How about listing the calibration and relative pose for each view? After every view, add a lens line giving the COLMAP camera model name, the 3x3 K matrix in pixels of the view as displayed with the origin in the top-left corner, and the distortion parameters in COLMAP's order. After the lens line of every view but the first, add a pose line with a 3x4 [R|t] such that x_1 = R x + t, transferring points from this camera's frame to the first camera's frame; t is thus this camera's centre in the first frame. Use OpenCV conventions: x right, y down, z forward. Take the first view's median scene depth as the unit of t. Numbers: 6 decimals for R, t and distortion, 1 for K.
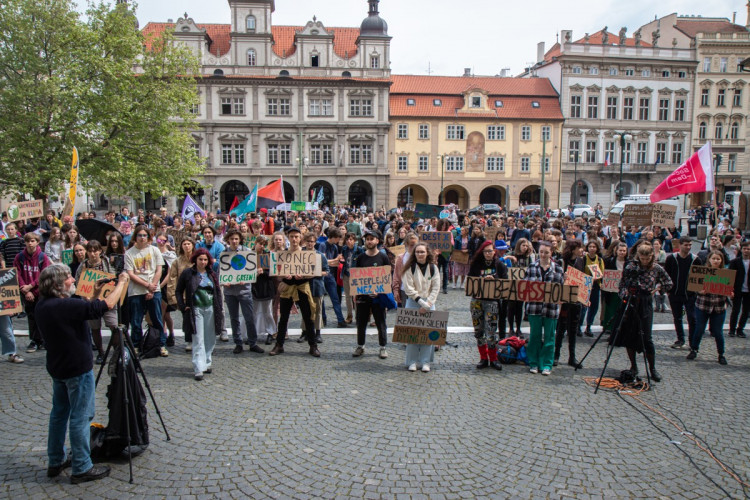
lens RADIAL K [[600.6, 0, 375.0], [0, 600.6, 250.0], [0, 0, 1]] dist [-0.099039, 0.128637]
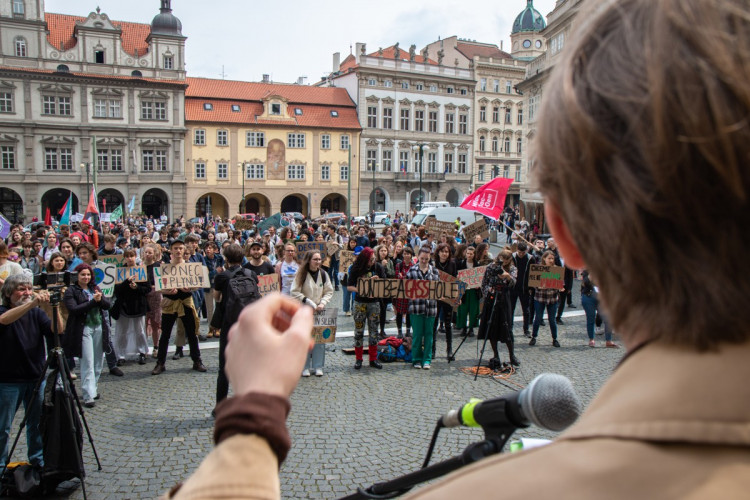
lens RADIAL K [[616.6, 0, 375.0], [0, 616.6, 250.0], [0, 0, 1]] dist [-0.101605, 0.122006]
pose [[0.941118, -0.028346, 0.336888, -0.023739], [0.033581, 0.999389, -0.009720, 0.000000], [-0.336406, 0.020461, 0.941495, -0.004335]]
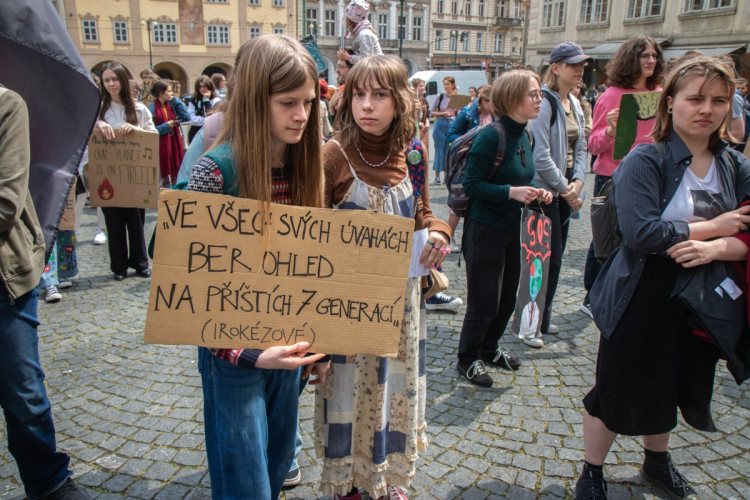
lens RADIAL K [[600.6, 0, 375.0], [0, 600.6, 250.0], [0, 0, 1]] dist [-0.099039, 0.128637]
pose [[0.888610, -0.125170, 0.441253, 0.004775], [0.044429, 0.981008, 0.188809, -0.003719], [-0.456506, -0.148173, 0.877295, 0.180508]]
